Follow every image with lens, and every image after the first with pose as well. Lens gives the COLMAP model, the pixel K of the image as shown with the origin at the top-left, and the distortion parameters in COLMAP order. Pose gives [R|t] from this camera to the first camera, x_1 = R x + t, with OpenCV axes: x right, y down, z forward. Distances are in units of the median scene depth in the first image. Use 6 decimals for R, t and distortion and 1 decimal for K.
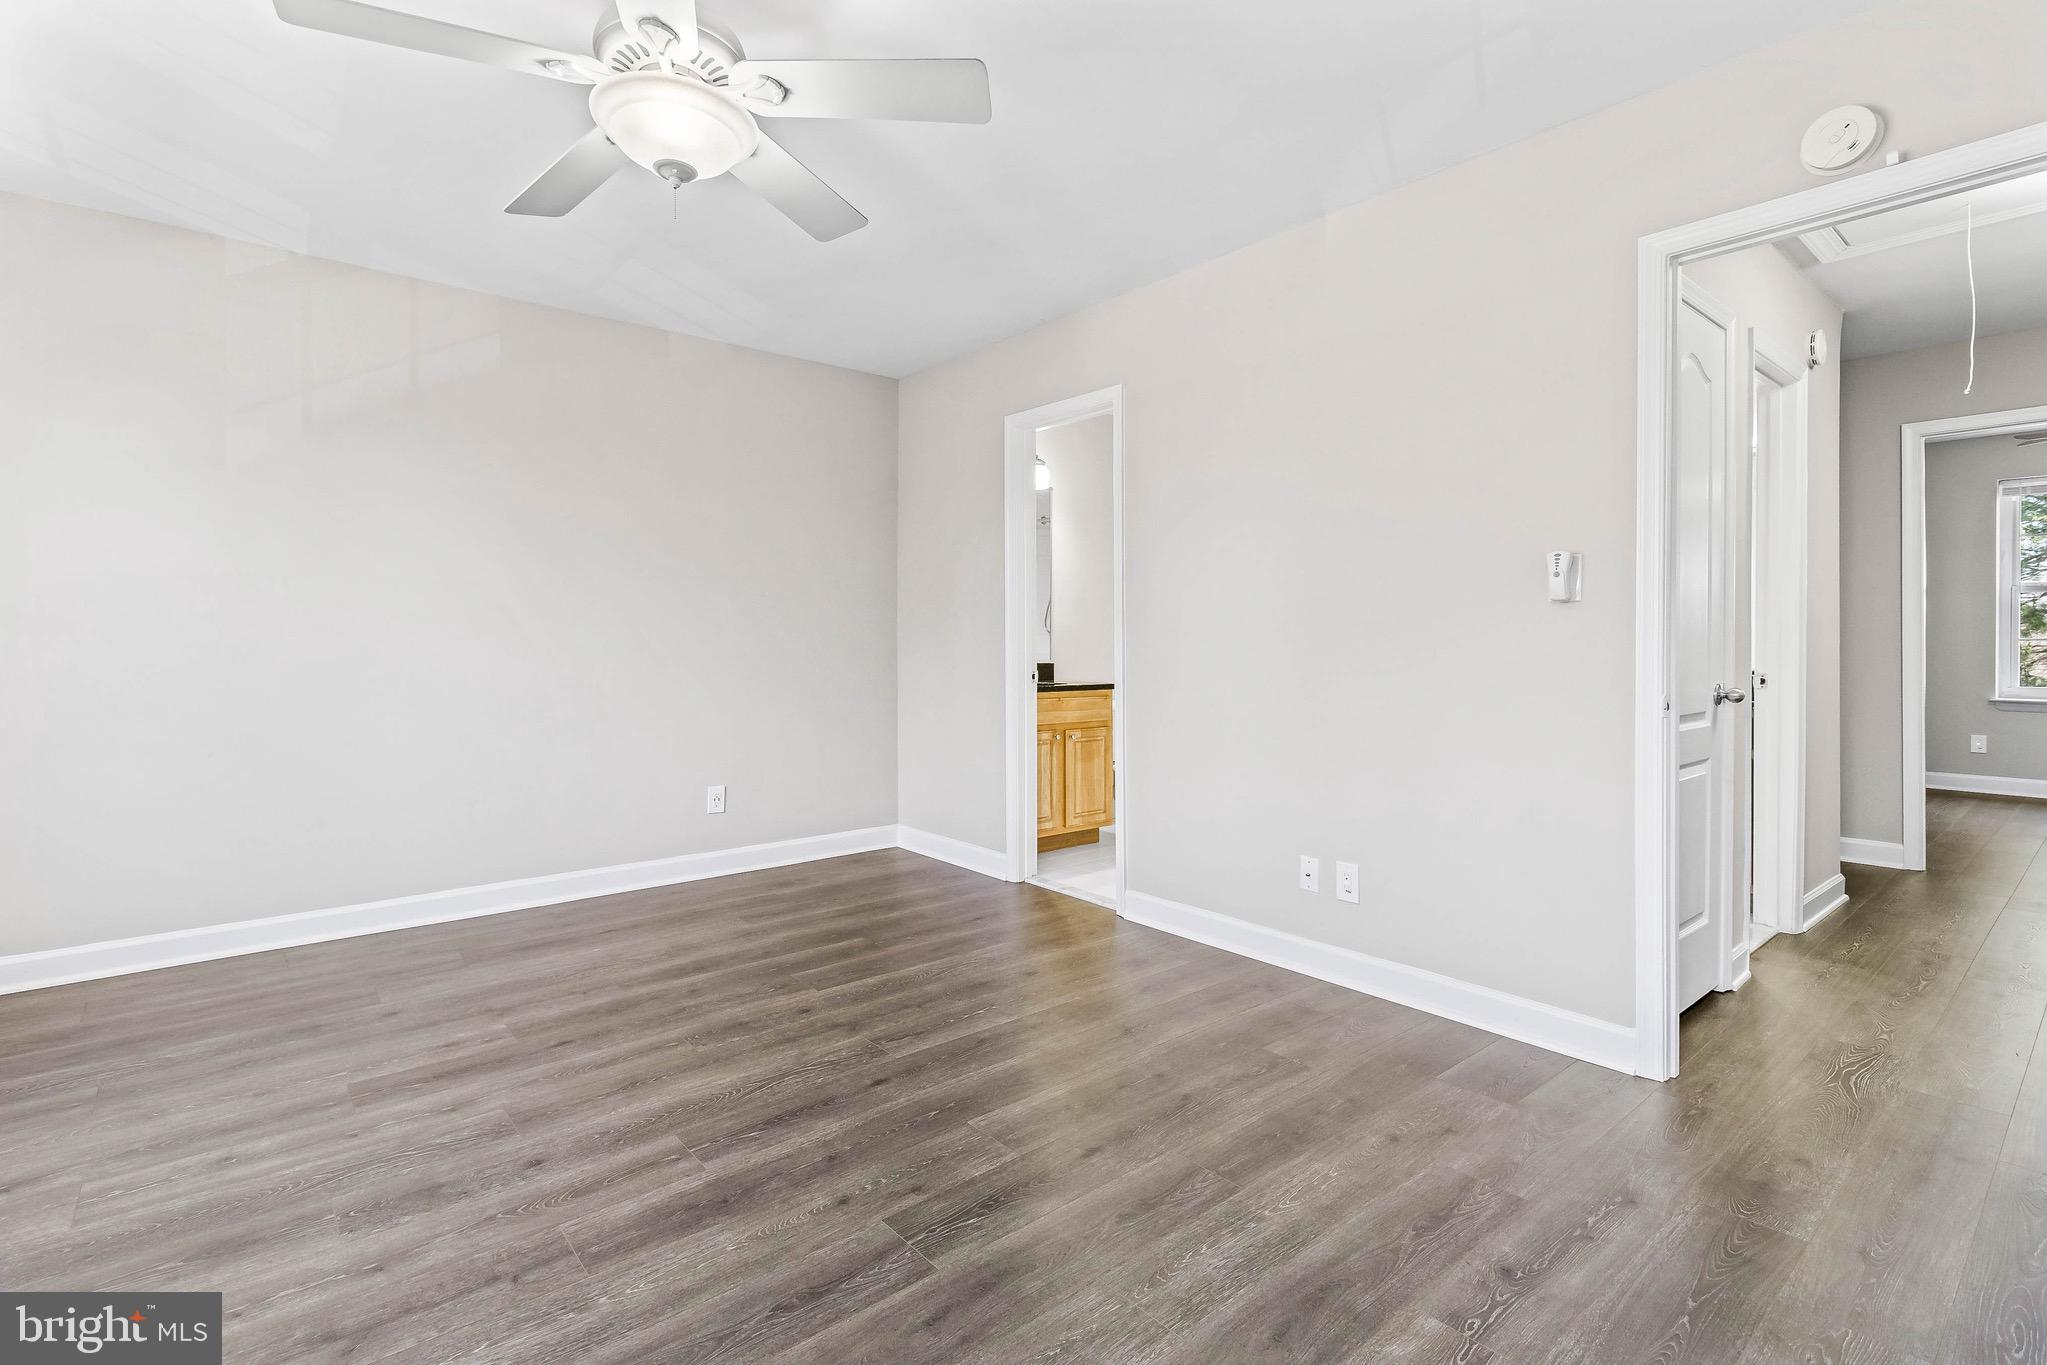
lens RADIAL K [[940.6, 0, 1020.0], [0, 940.6, 656.7], [0, 0, 1]] dist [0.000738, -0.000538]
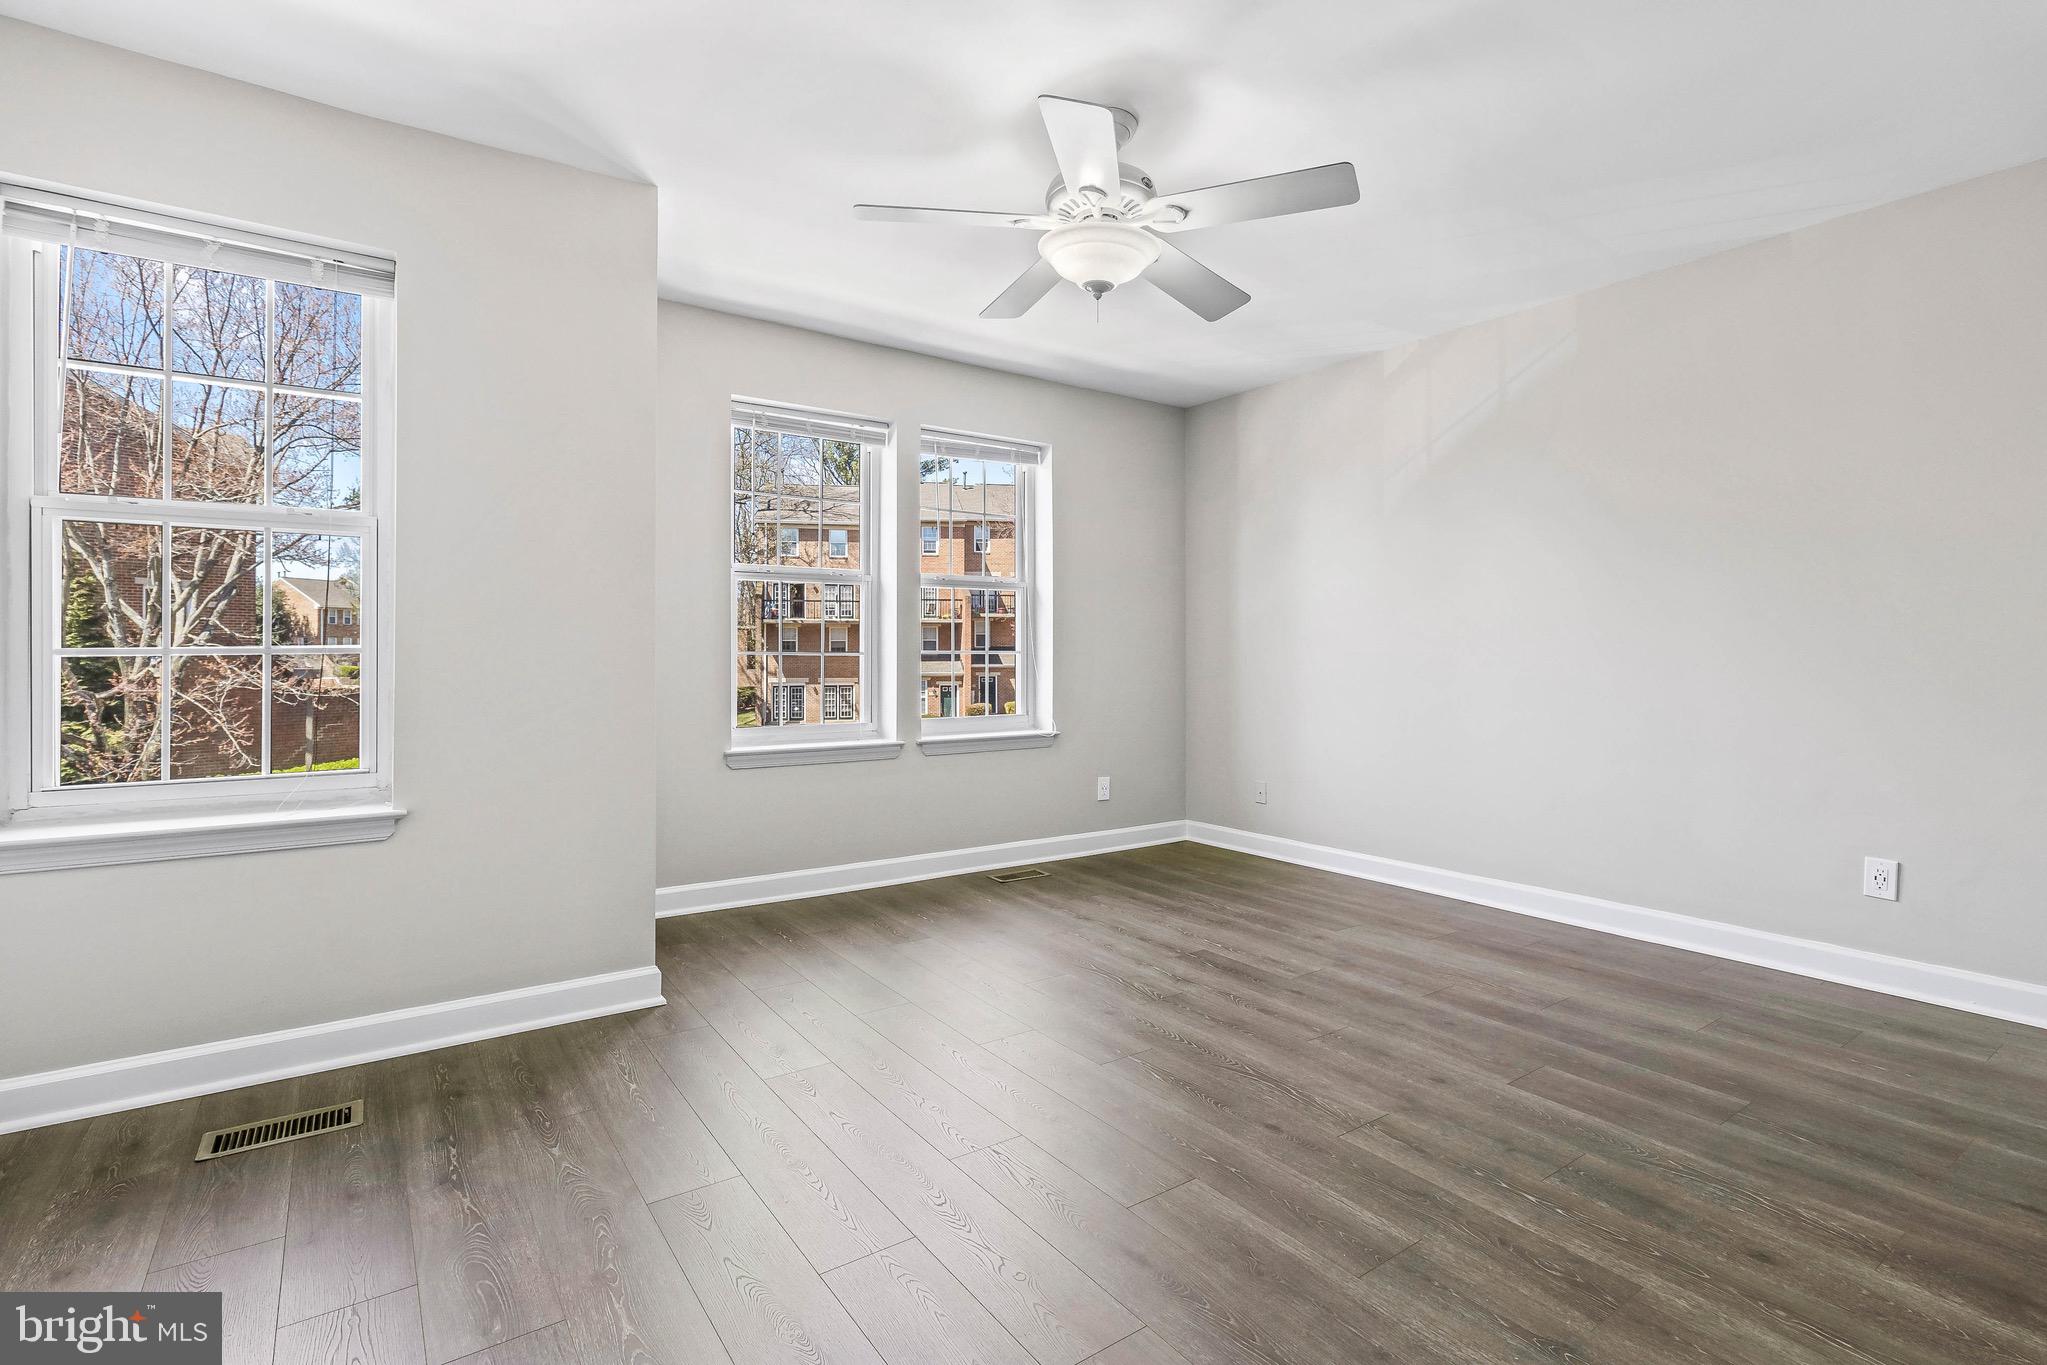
lens RADIAL K [[948.4, 0, 1010.7], [0, 948.4, 669.9], [0, 0, 1]] dist [0.001219, -0.000852]
pose [[-0.088015, 0.016566, -0.995981, 0.719590], [-0.013397, 0.999752, 0.017812, -0.004158], [0.996029, 0.014911, -0.087771, 0.755691]]
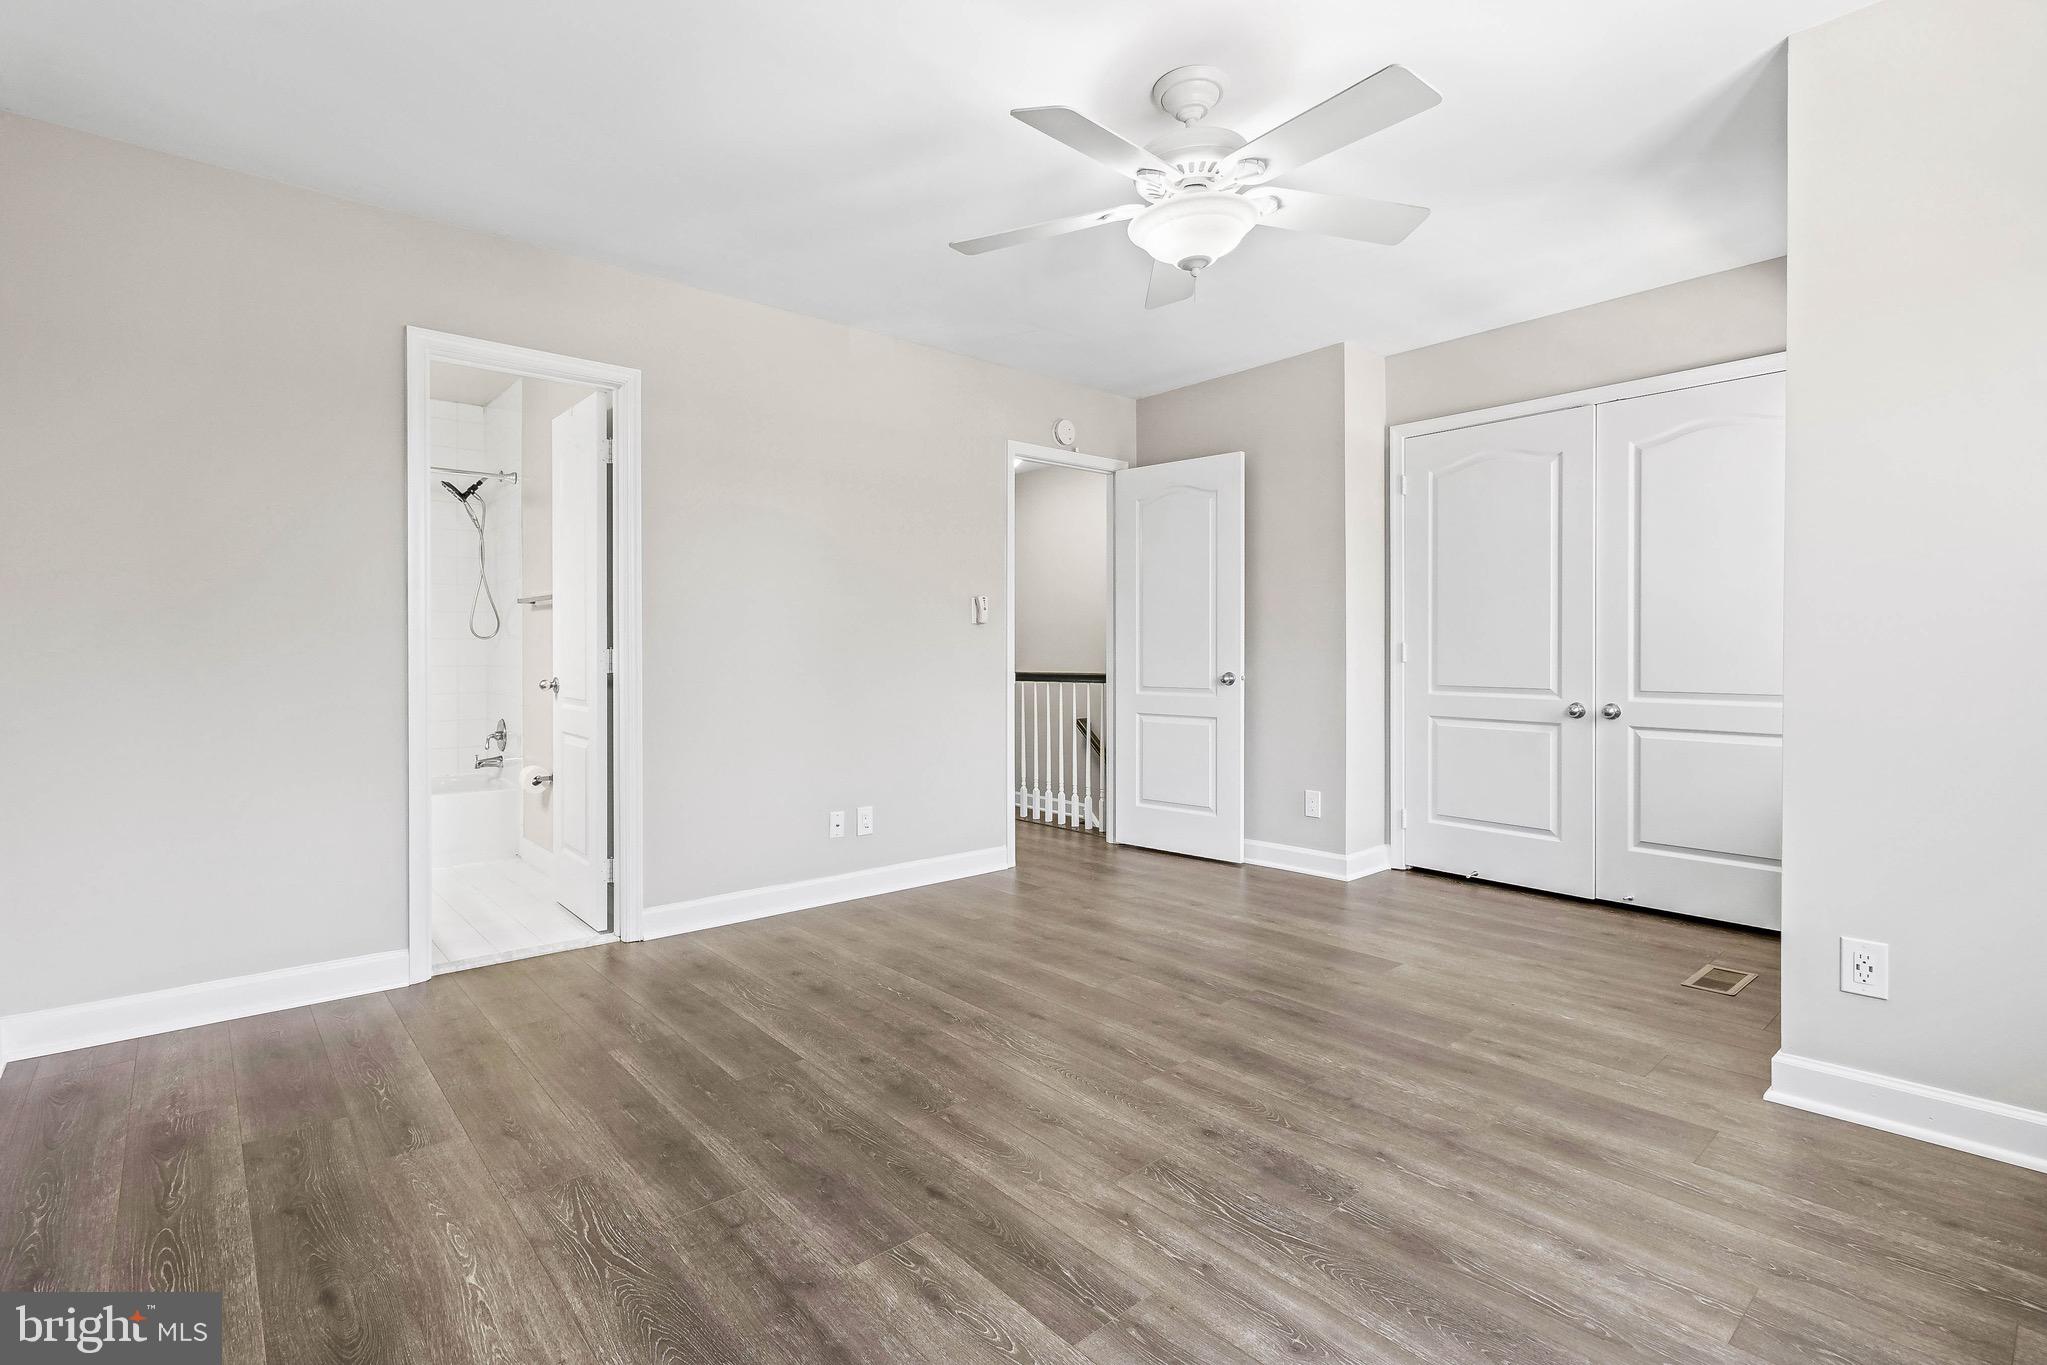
lens RADIAL K [[951.3, 0, 977.1], [0, 951.3, 674.7], [0, 0, 1]] dist [-0.000699, -0.000232]
pose [[0.014932, -0.027865, 0.999500, -1.232901], [0.017051, 0.999473, 0.027610, -0.011835], [-0.999743, 0.016630, 0.015399, 0.964617]]
